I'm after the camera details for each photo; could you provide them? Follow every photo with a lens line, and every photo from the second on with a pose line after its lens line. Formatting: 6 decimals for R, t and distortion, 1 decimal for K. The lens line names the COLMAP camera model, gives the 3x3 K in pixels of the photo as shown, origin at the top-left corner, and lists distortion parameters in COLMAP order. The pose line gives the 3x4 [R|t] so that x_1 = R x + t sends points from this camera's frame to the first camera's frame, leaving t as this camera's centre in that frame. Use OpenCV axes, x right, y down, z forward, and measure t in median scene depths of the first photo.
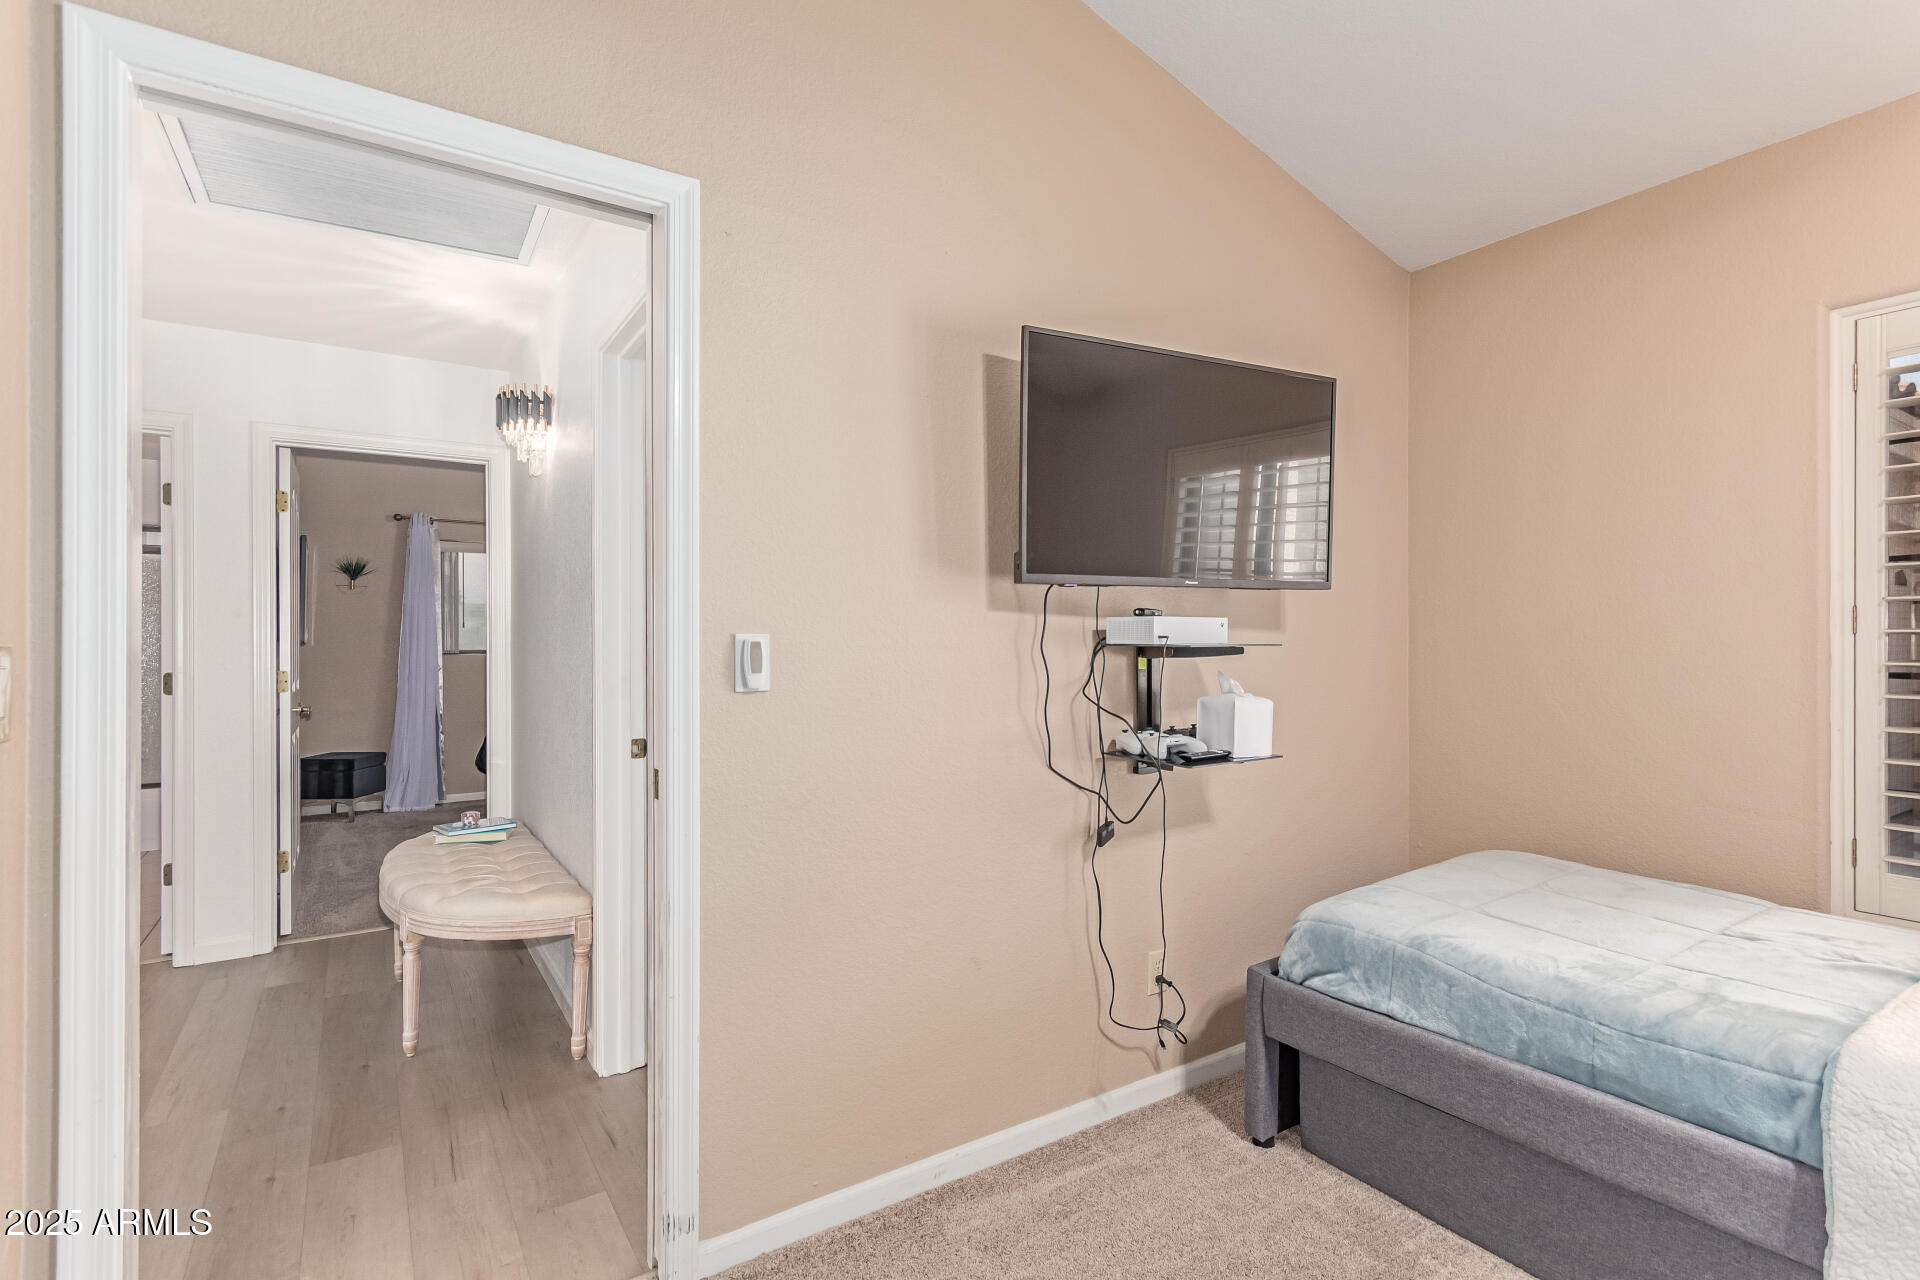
lens RADIAL K [[901.2, 0, 967.3], [0, 901.2, 642.0], [0, 0, 1]] dist [0.001634, 0.001121]
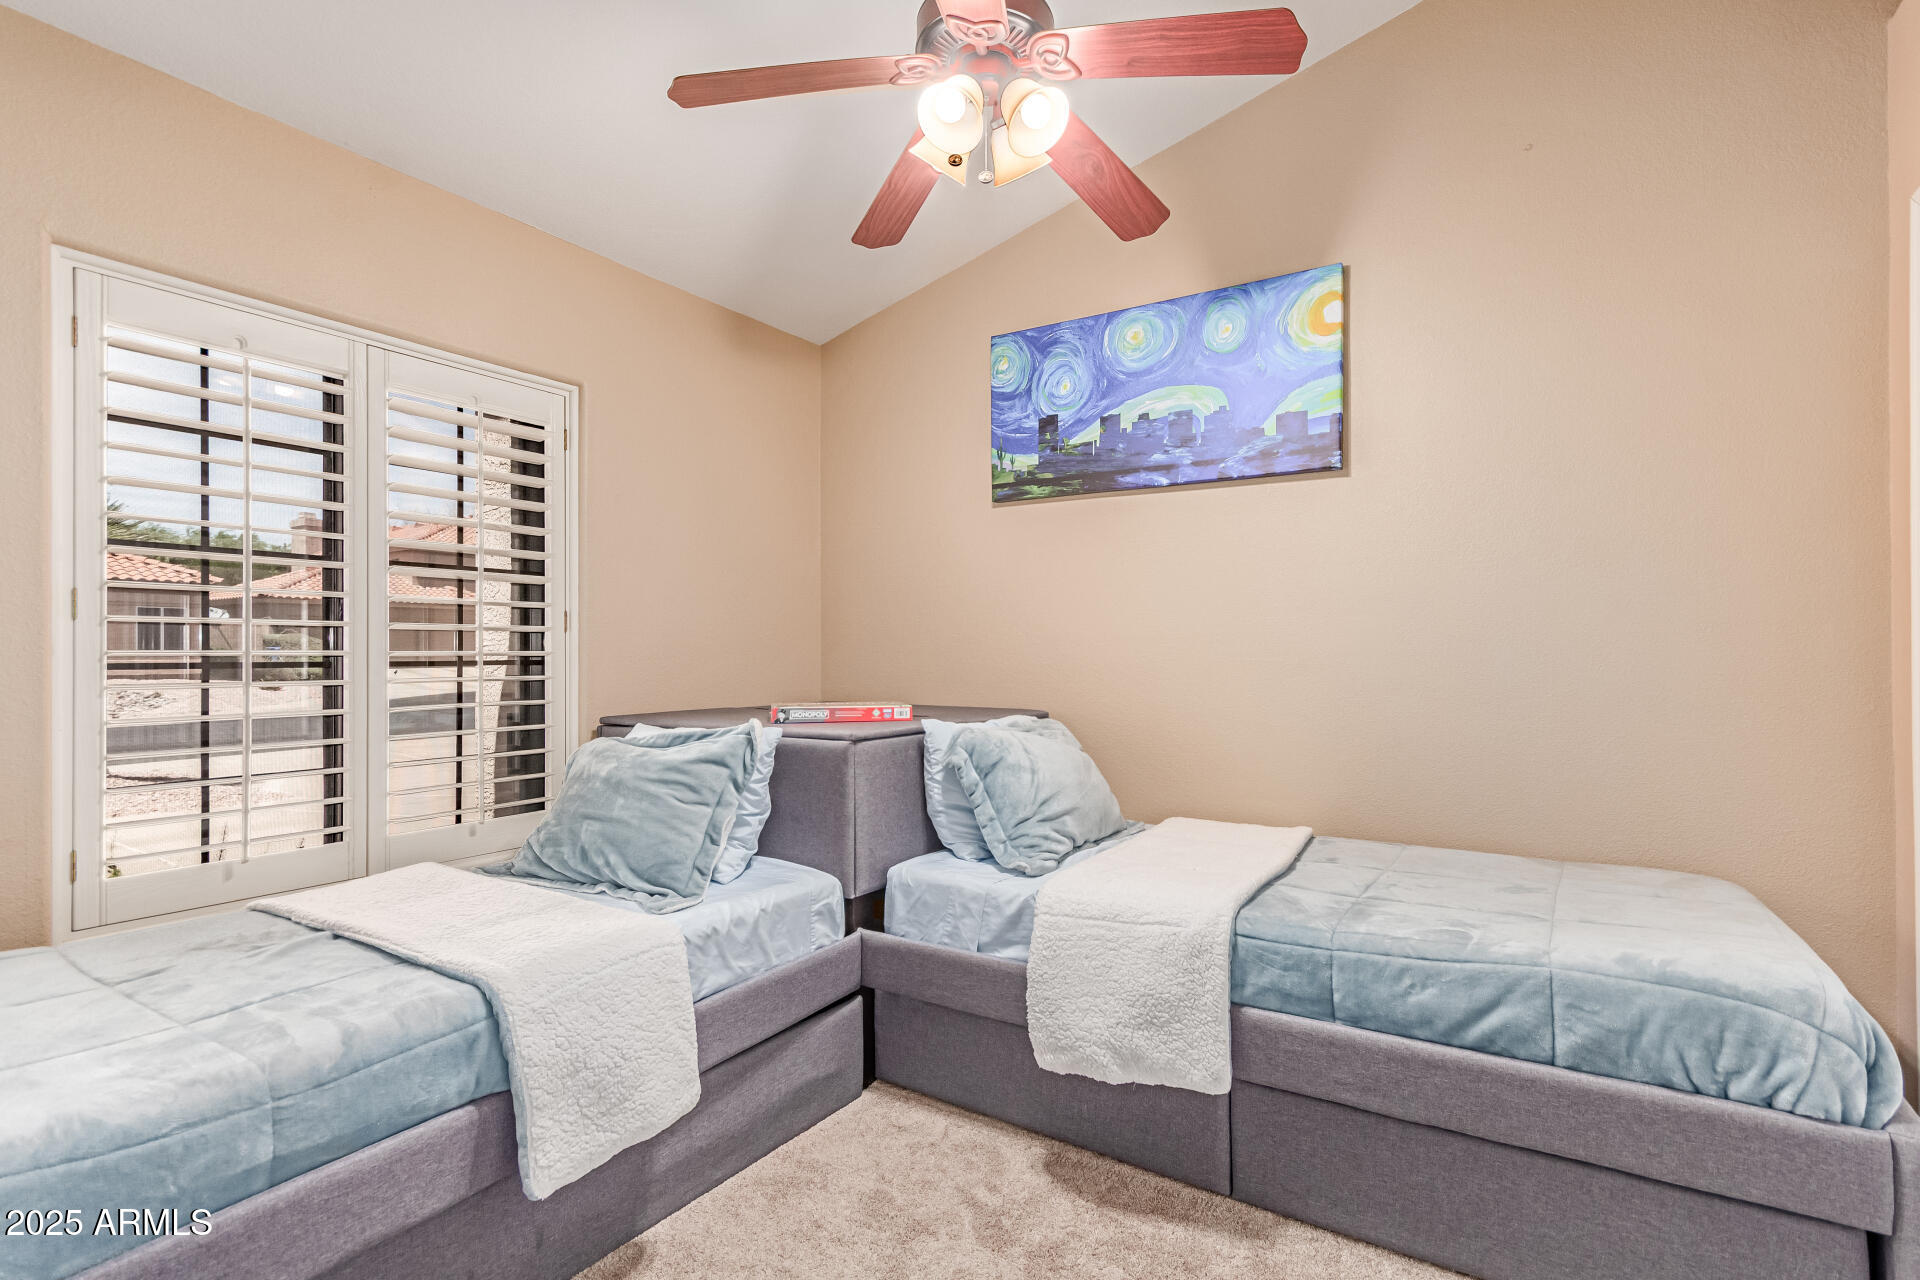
lens RADIAL K [[901.2, 0, 971.6], [0, 901.2, 650.5], [0, 0, 1]] dist [0.001634, 0.001121]
pose [[-0.417046, 0.005254, 0.908870, -0.271065], [-0.000792, 0.999981, -0.006145, 0.036499], [-0.908885, -0.003283, -0.417034, 0.787363]]
